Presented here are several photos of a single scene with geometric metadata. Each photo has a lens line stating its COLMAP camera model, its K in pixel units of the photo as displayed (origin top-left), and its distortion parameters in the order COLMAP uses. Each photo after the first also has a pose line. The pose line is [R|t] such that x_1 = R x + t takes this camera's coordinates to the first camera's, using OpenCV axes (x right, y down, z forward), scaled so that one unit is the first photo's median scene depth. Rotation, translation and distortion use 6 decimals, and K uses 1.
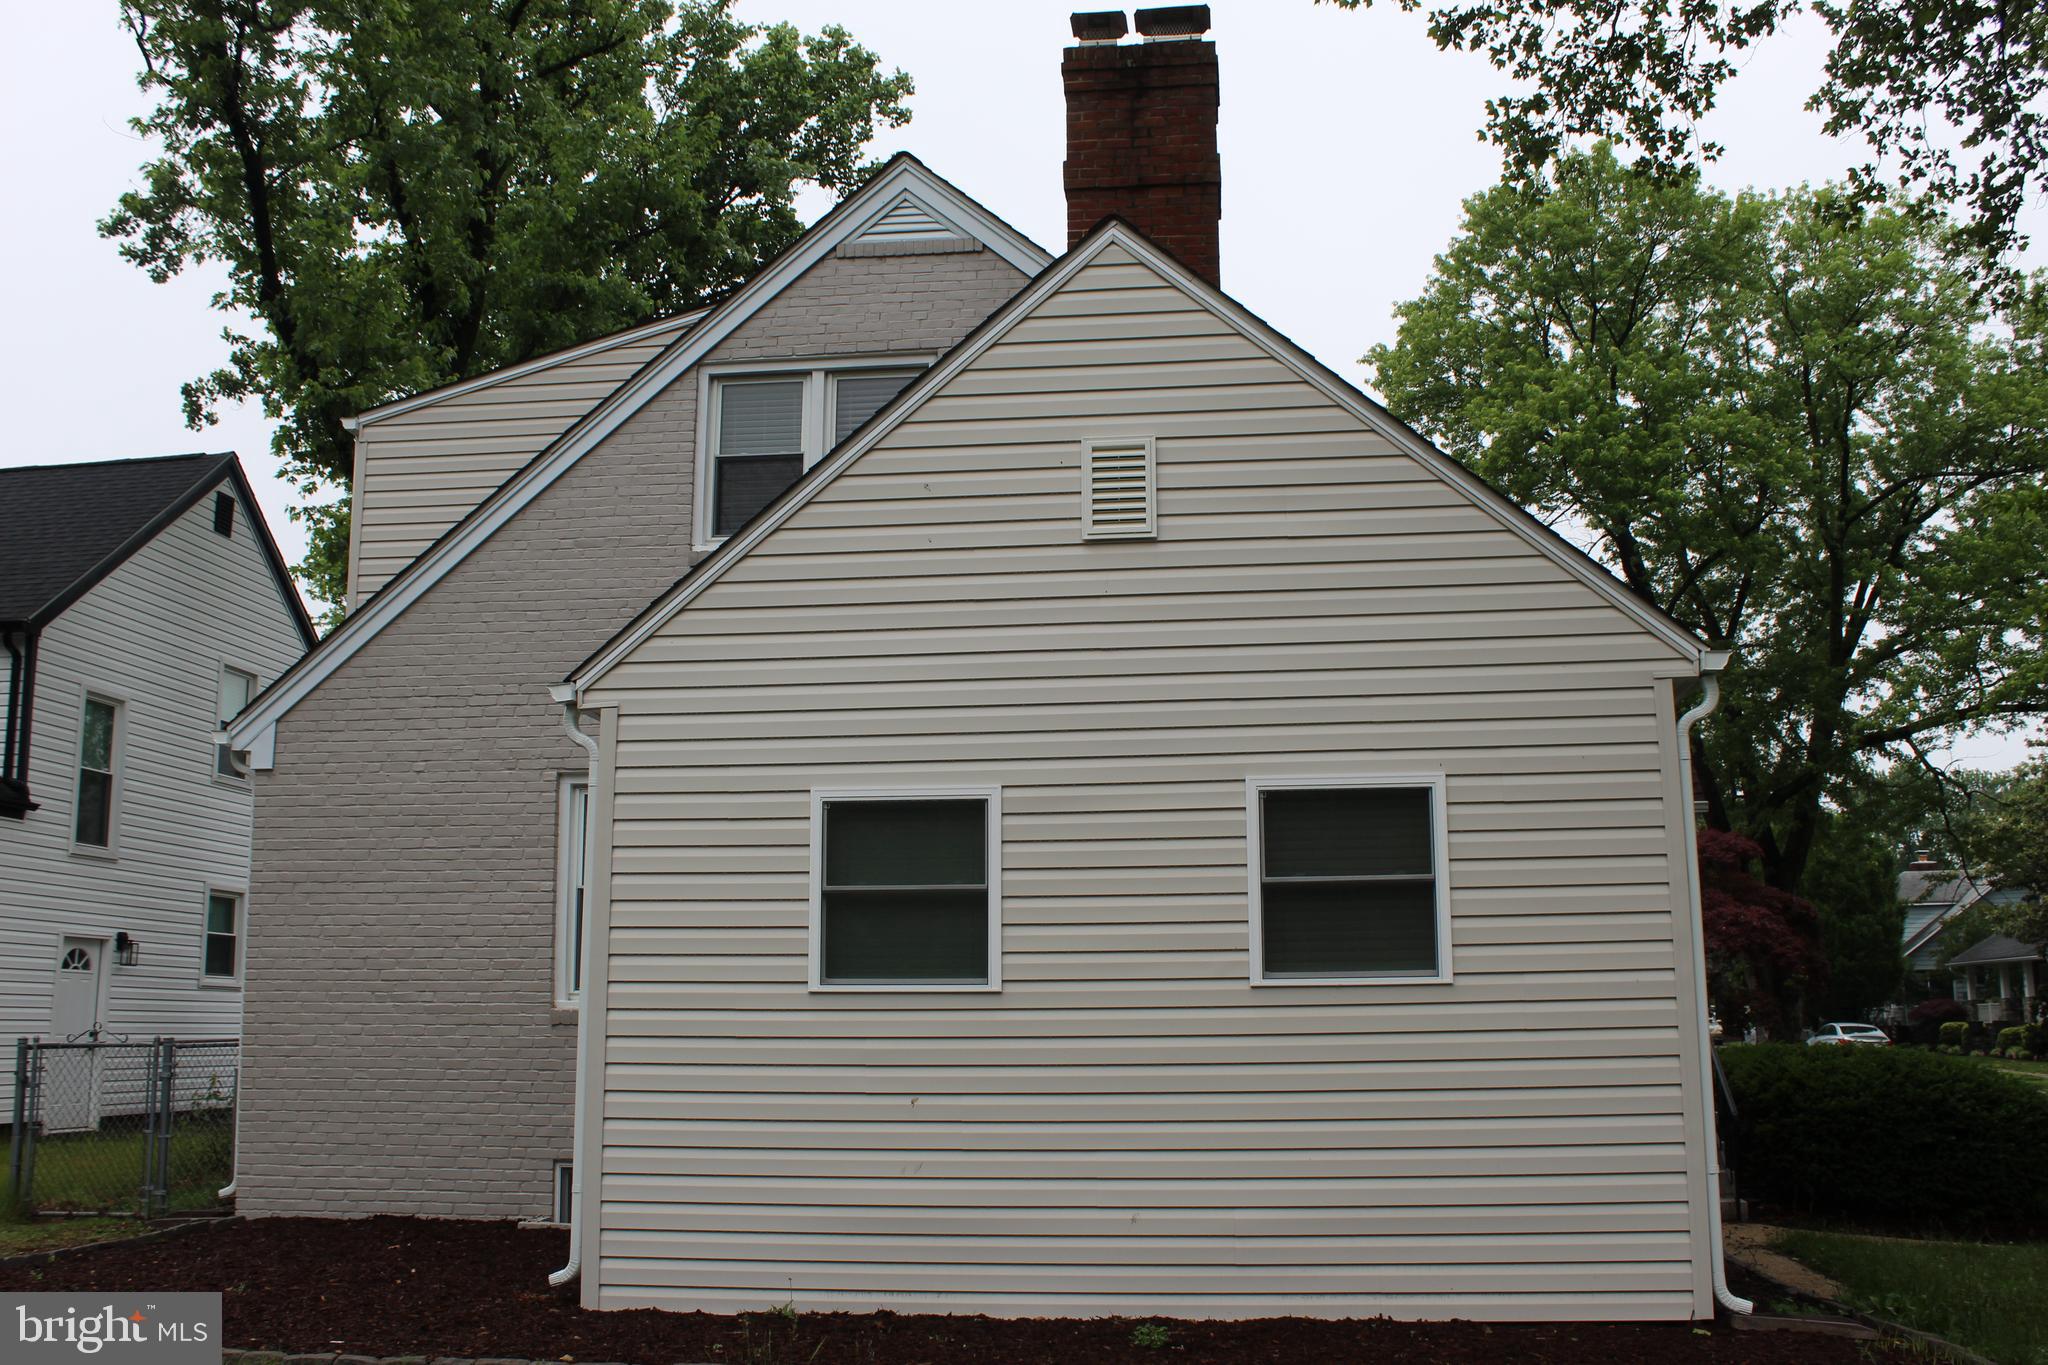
lens RADIAL K [[1885.4, 0, 1024.0], [0, 1885.4, 682.5], [0, 0, 1]] dist [-0.153466, 0.175602]
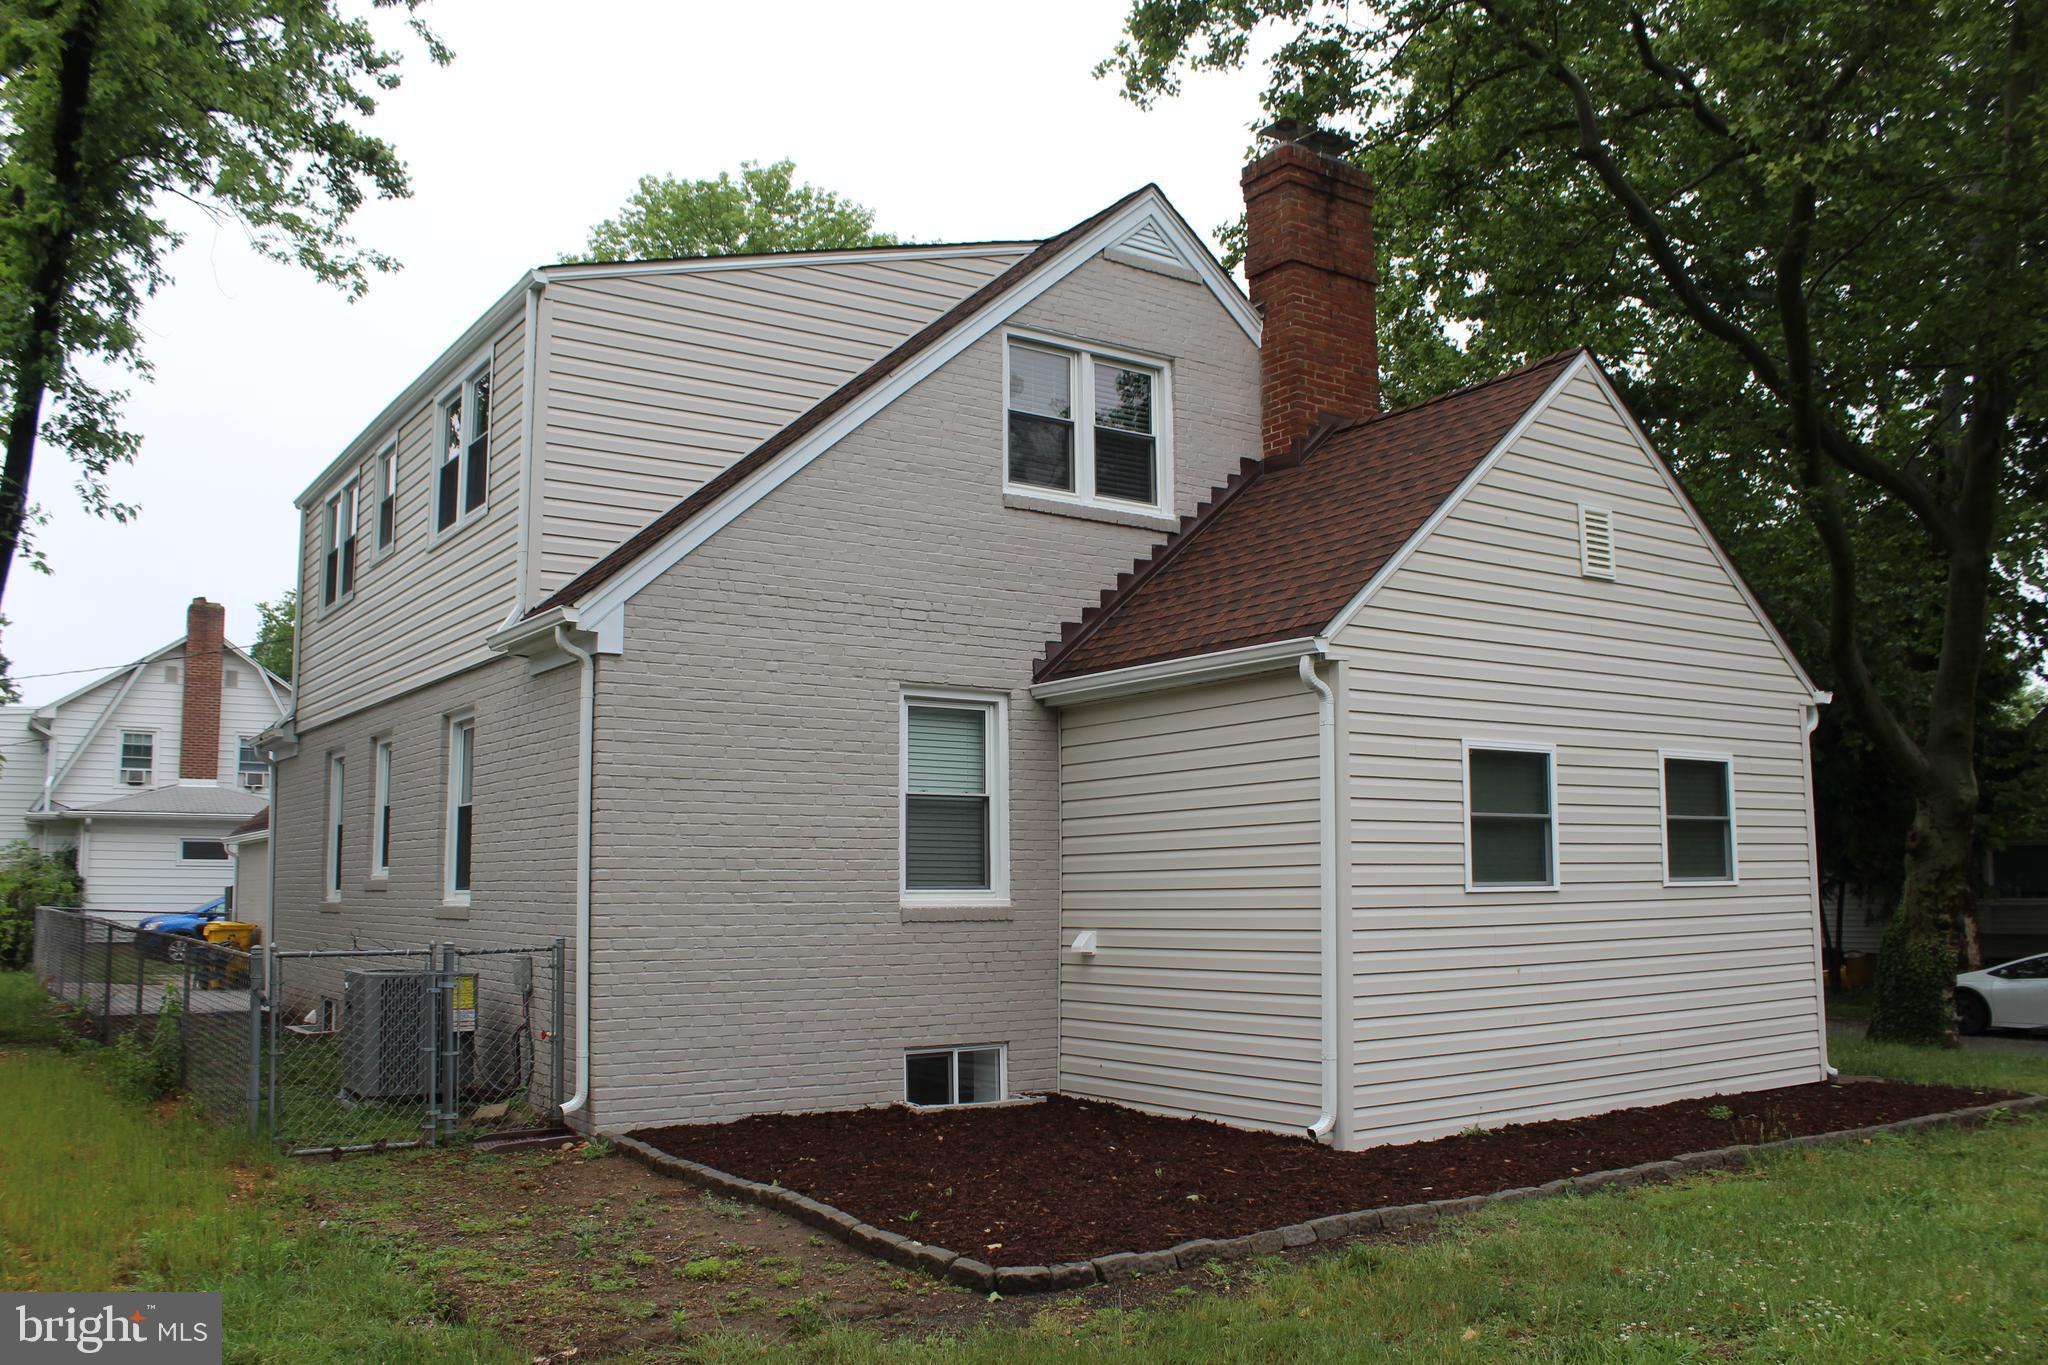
lens RADIAL K [[1698.8, 0, 1024.0], [0, 1698.8, 682.5], [0, 0, 1]] dist [-0.155678, 0.149269]
pose [[0.753048, 0.080739, 0.652993, -0.829763], [-0.113493, 0.993506, 0.008042, 0.032097], [-0.648103, -0.080166, 0.757321, 0.231956]]
